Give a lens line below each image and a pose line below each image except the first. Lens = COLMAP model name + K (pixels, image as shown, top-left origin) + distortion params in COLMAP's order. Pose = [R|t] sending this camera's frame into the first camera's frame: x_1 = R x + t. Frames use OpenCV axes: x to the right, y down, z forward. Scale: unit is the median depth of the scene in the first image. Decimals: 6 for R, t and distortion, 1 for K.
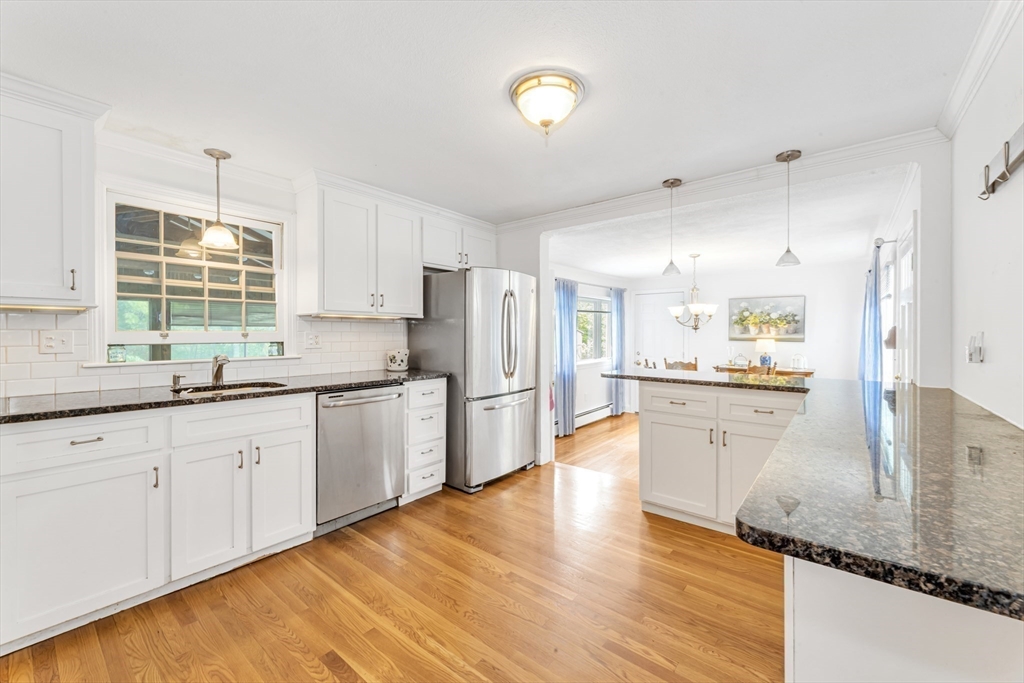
lens RADIAL K [[419.8, 0, 510.1], [0, 419.8, 336.2], [0, 0, 1]] dist [0.011962, 0.000628]
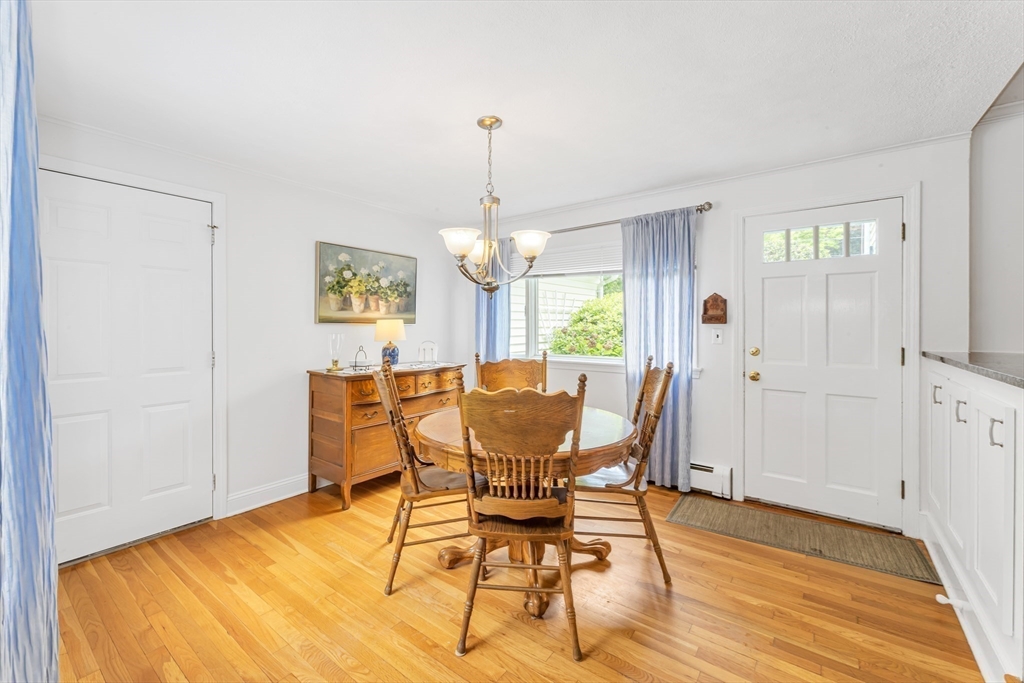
lens RADIAL K [[419.8, 0, 517.6], [0, 419.8, 332.2], [0, 0, 1]] dist [0.011962, 0.000628]
pose [[-0.058009, -0.013204, 0.998229, -0.009971], [0.012004, 0.999831, 0.013923, 0.018633], [-0.998244, 0.012790, -0.057840, 0.827691]]
